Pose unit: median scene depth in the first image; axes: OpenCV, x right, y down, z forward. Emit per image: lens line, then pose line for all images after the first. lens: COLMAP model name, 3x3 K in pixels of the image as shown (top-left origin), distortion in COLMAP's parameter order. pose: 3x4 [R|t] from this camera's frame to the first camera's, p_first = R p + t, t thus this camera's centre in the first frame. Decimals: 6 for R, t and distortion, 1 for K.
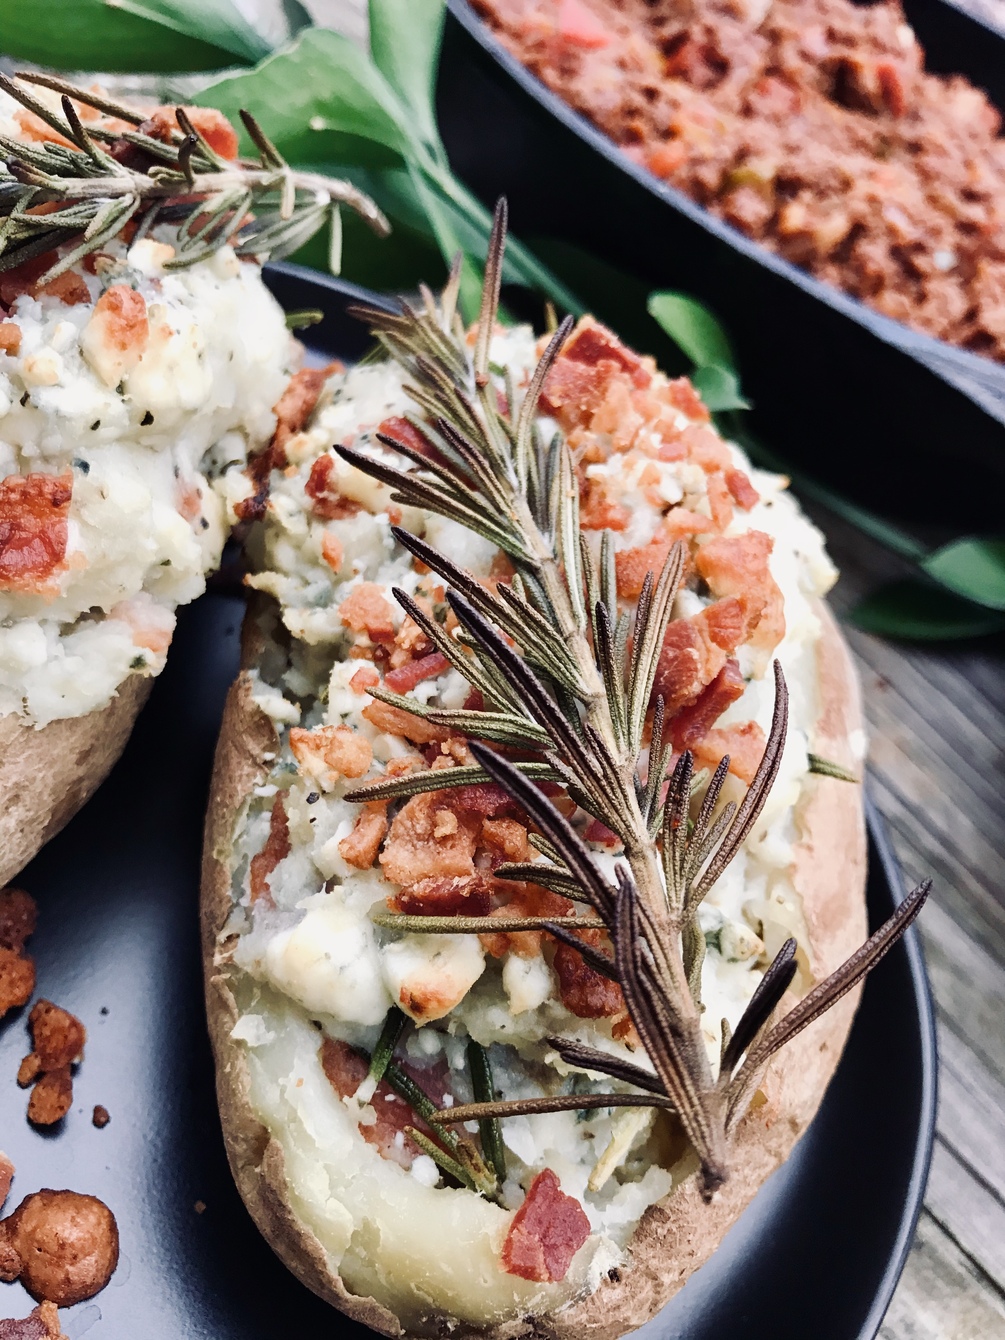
lens RADIAL K [[1156.2, 0, 502.5], [0, 1156.2, 670.0], [0, 0, 1]] dist [0.039107, -0.059543]
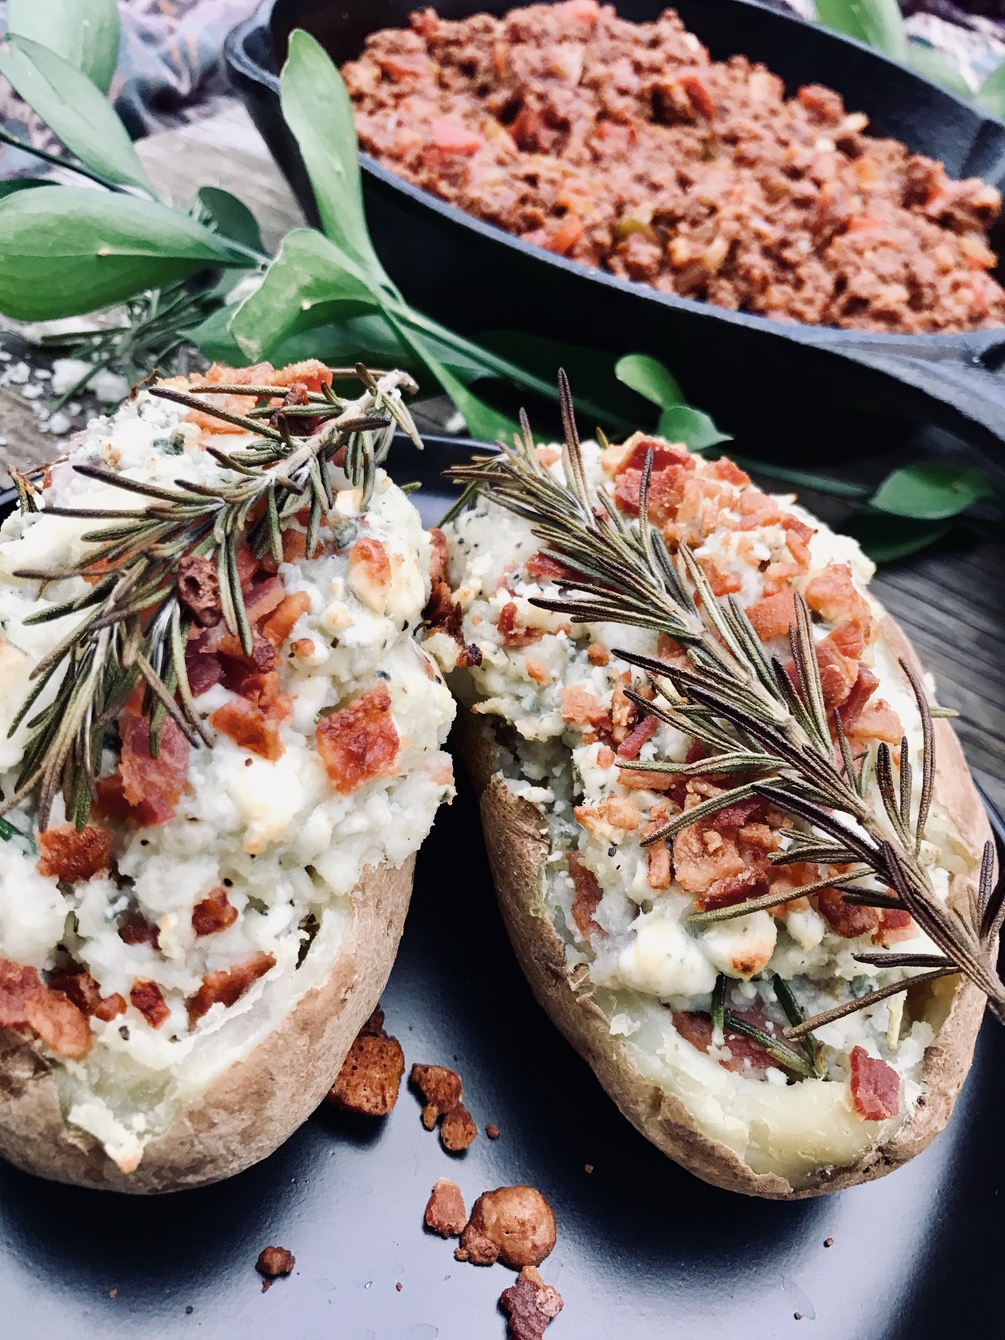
lens RADIAL K [[1156.2, 0, 502.5], [0, 1156.2, 670.0], [0, 0, 1]] dist [0.039107, -0.059543]
pose [[0.948709, -0.305526, 0.081268, -0.319857], [0.303682, 0.952150, 0.034460, -0.176677], [-0.087908, -0.008013, 0.996096, -0.348441]]
